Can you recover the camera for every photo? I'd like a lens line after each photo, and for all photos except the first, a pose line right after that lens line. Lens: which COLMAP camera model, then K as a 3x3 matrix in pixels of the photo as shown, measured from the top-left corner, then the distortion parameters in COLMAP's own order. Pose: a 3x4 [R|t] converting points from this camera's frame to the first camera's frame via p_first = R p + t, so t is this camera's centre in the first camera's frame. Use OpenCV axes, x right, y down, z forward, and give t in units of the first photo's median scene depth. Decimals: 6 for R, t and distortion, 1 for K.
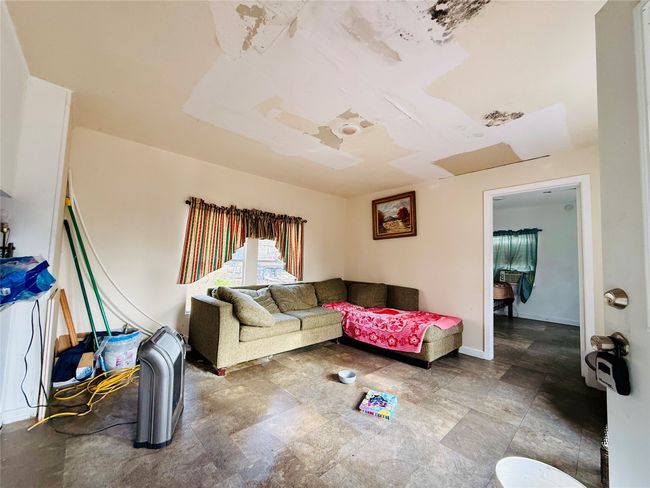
lens RADIAL K [[262.2, 0, 322.7], [0, 262.2, 240.3], [0, 0, 1]] dist [-0.001005, 0.001078]
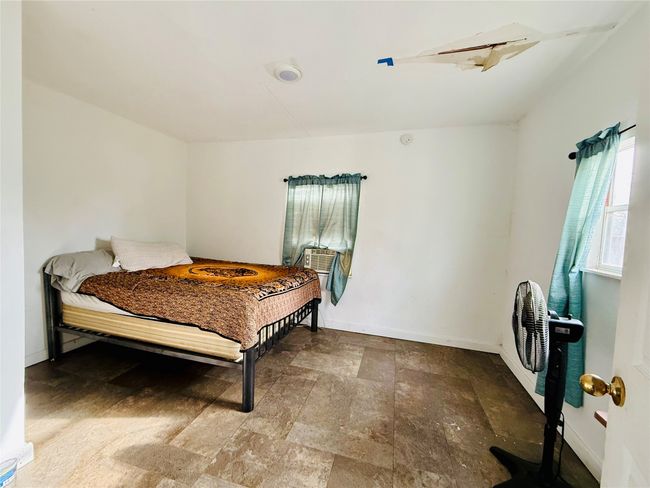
lens RADIAL K [[262.2, 0, 318.3], [0, 262.2, 243.7], [0, 0, 1]] dist [-0.001005, 0.001078]
pose [[0.851475, -0.036004, 0.523157, 0.432402], [-0.042251, 0.989687, 0.136876, 0.029433], [-0.522690, -0.138651, 0.841173, 0.542768]]
